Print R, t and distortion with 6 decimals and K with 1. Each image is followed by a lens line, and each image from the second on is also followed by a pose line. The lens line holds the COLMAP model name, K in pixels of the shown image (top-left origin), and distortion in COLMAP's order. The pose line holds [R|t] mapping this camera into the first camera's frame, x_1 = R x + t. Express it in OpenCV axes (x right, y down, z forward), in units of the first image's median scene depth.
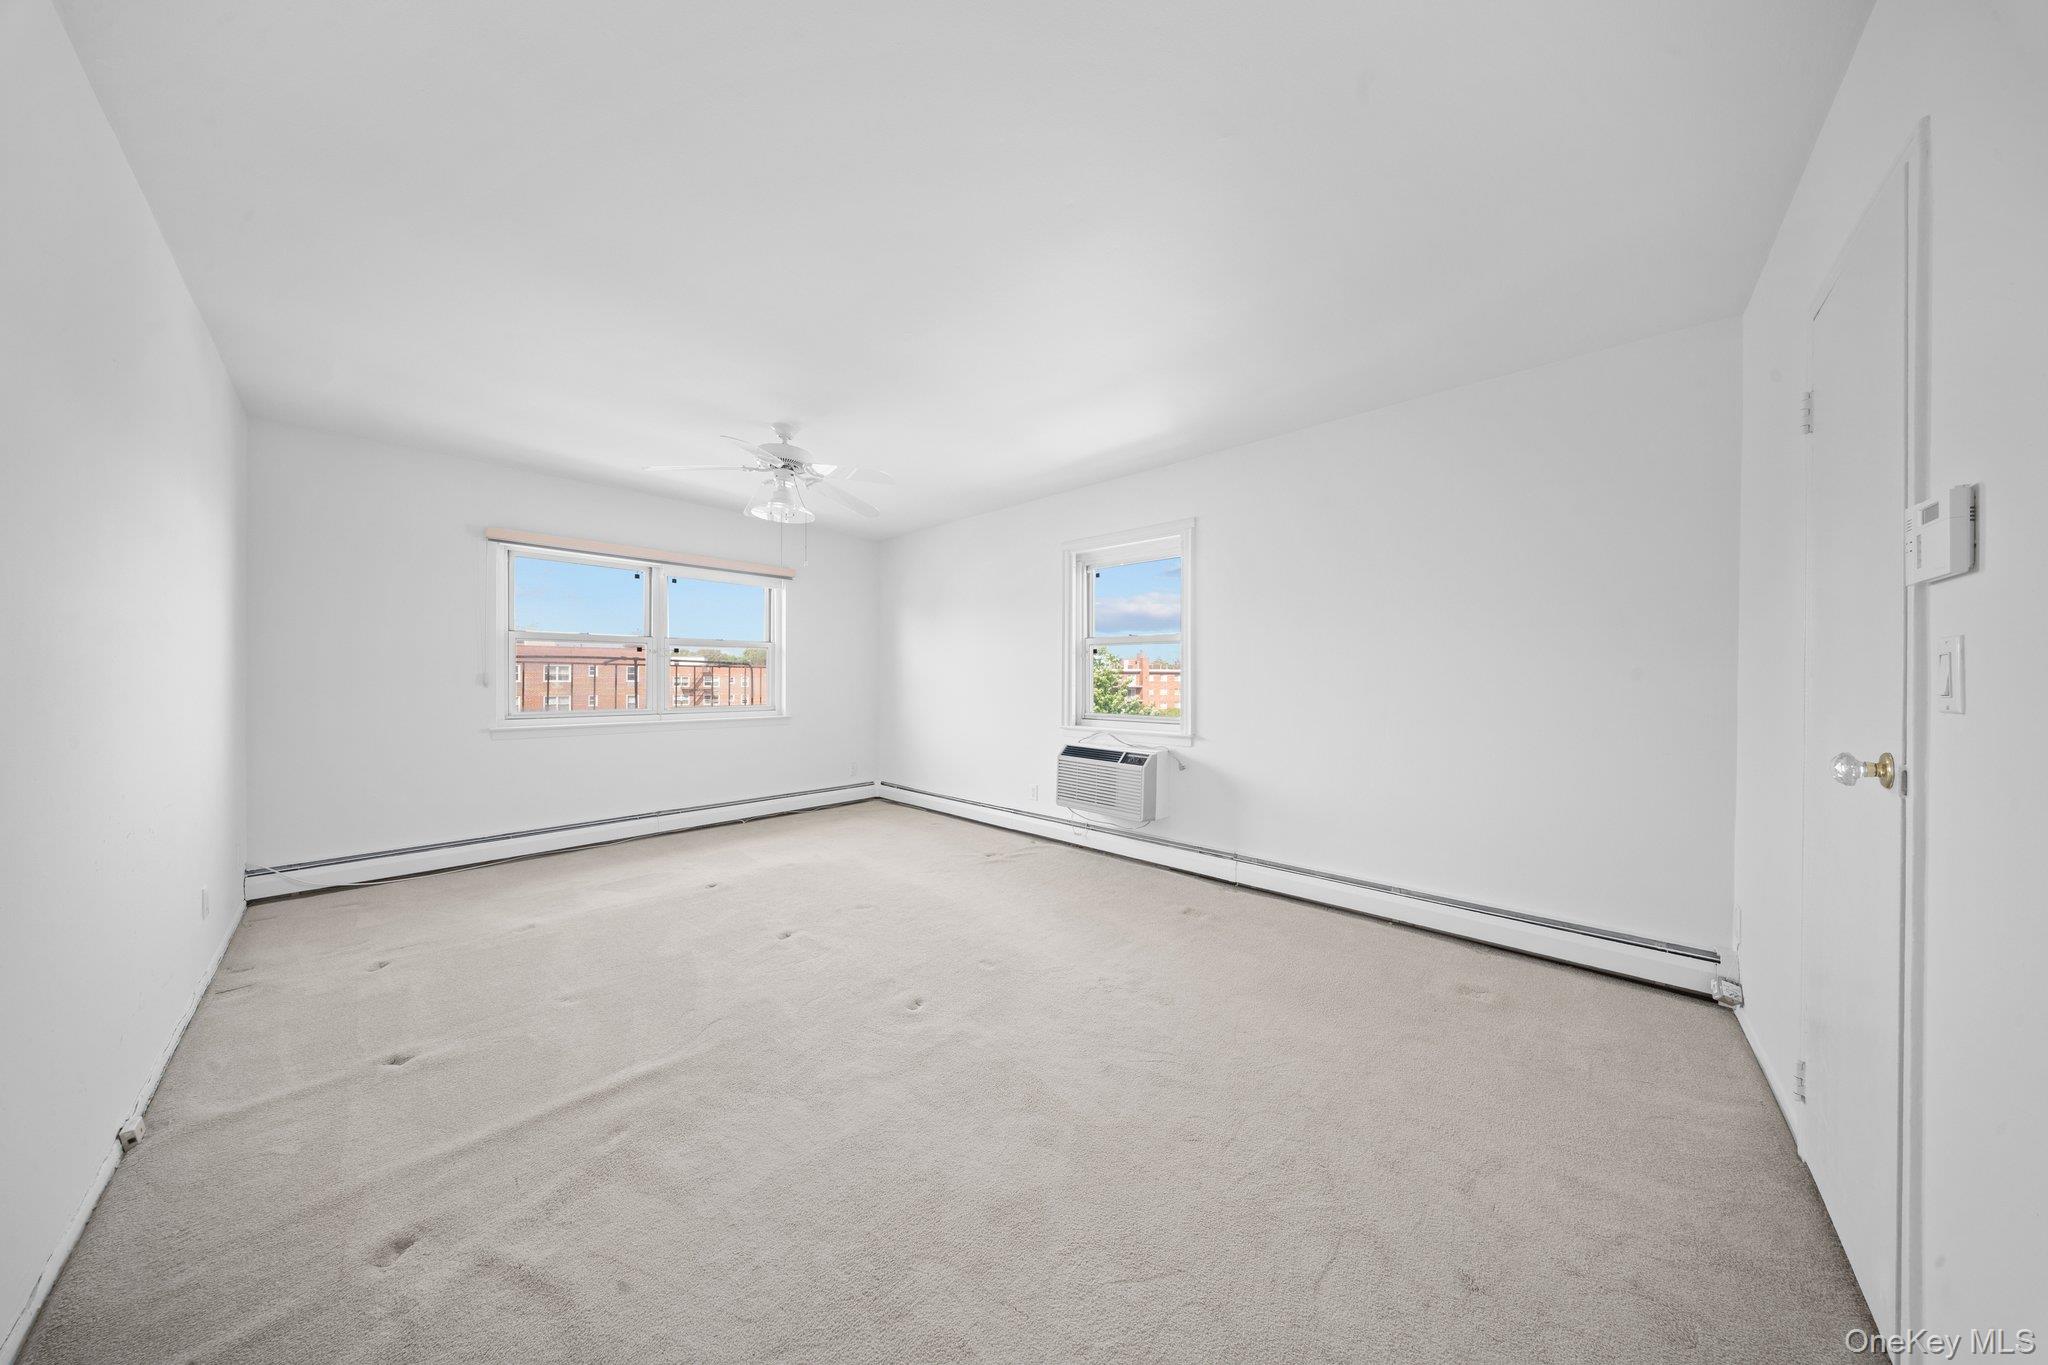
lens RADIAL K [[603.8, 0, 1025.6], [0, 603.8, 677.6], [0, 0, 1]] dist [0.001219, -0.000167]
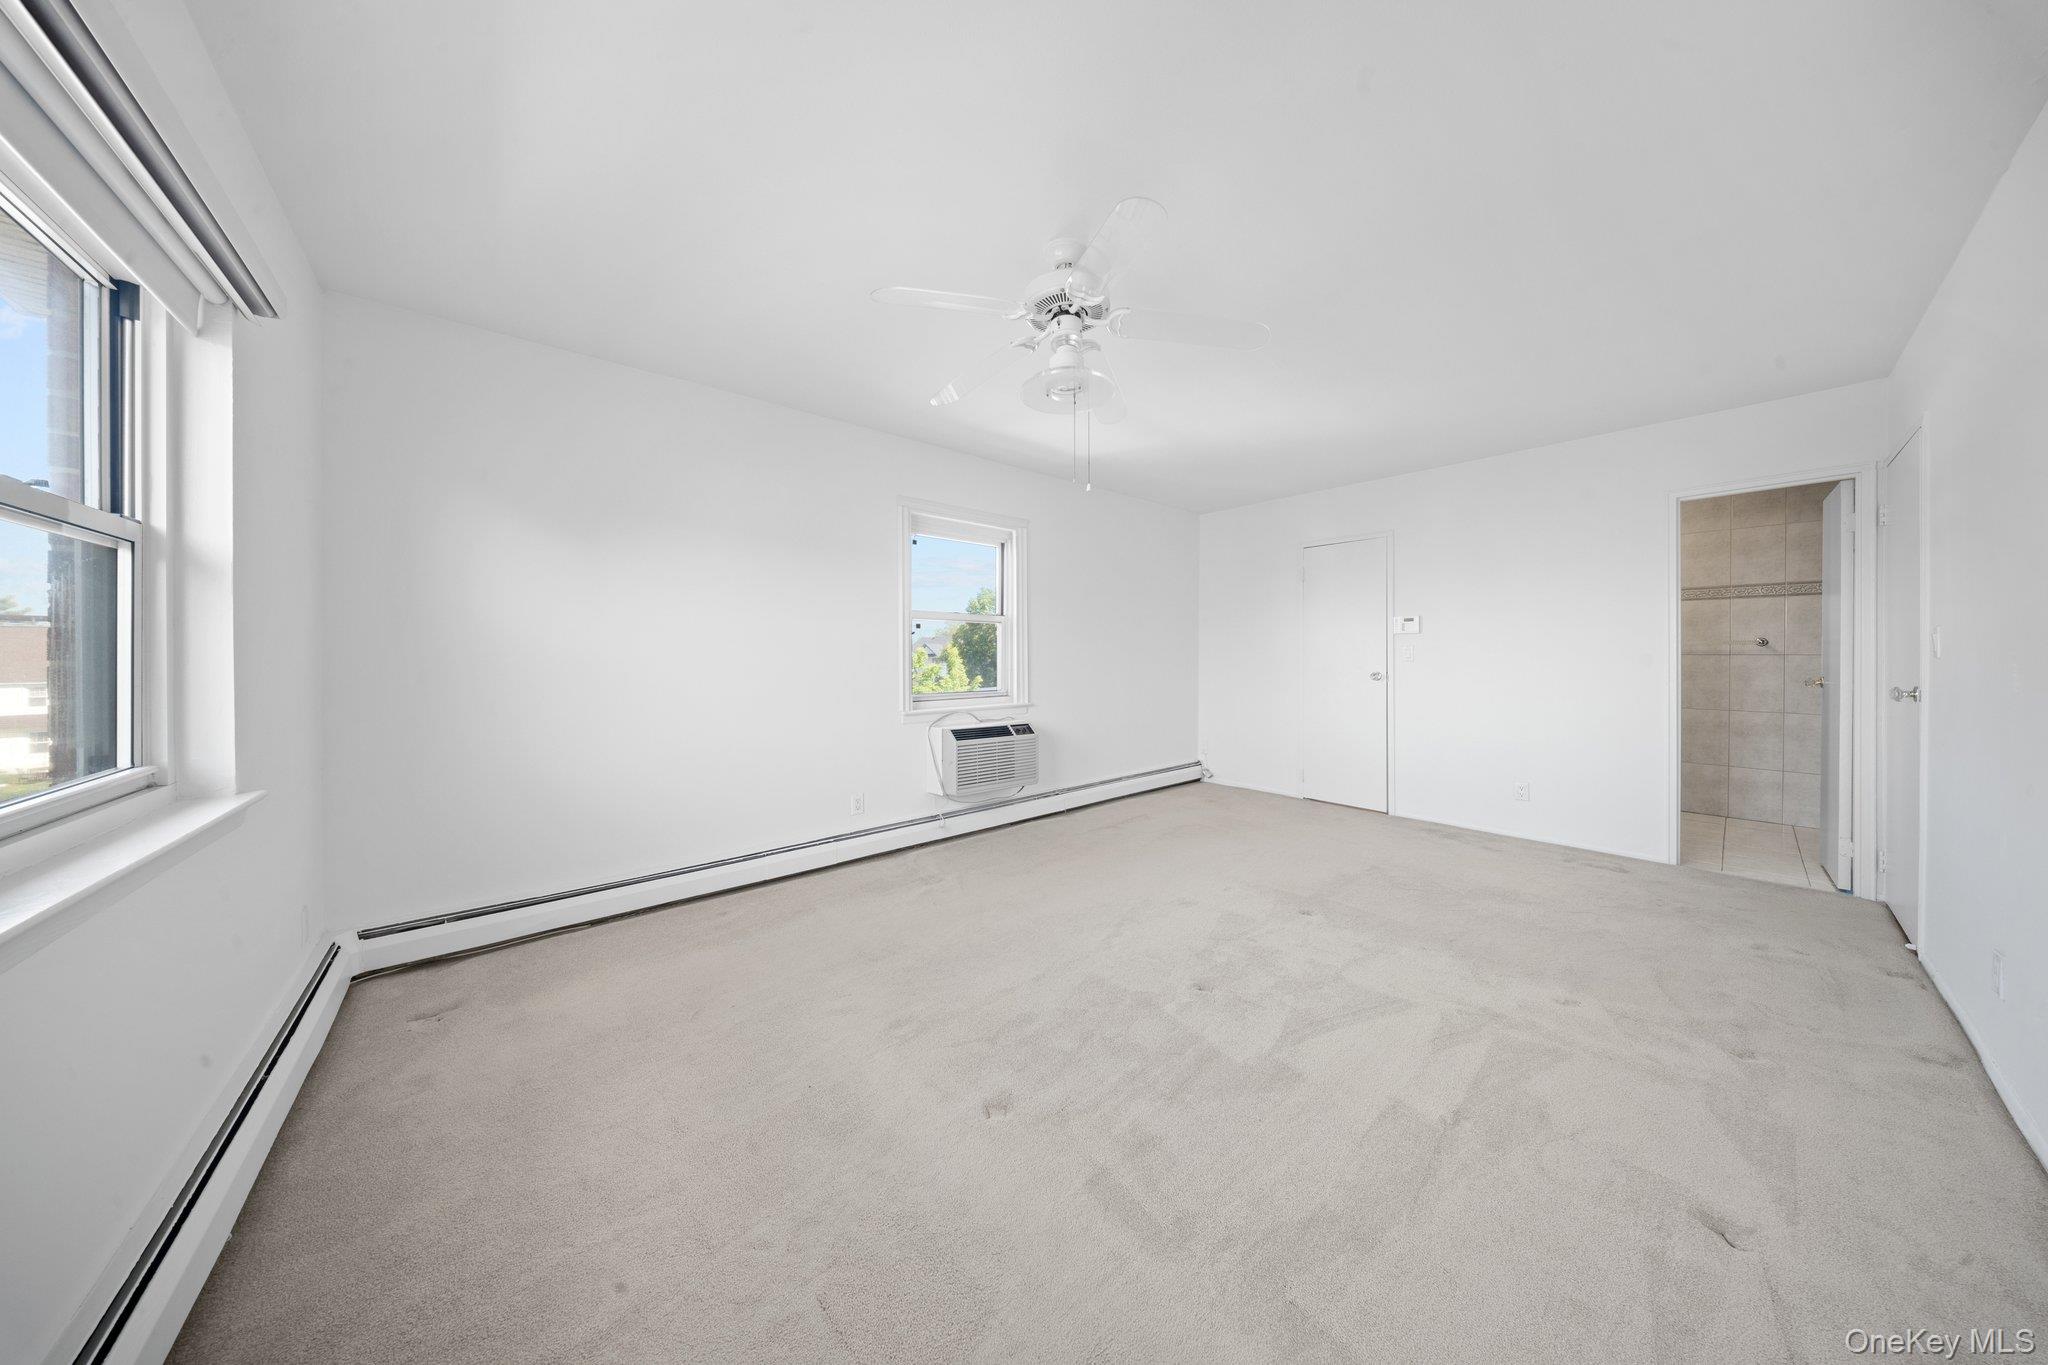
lens RADIAL K [[603.8, 0, 1027.6], [0, 603.8, 661.6], [0, 0, 1]] dist [0.001219, -0.000167]
pose [[0.106679, -0.006997, 0.994269, -0.902972], [0.003185, 0.999973, 0.006695, 0.004393], [-0.994288, 0.002452, 0.106698, 0.868108]]
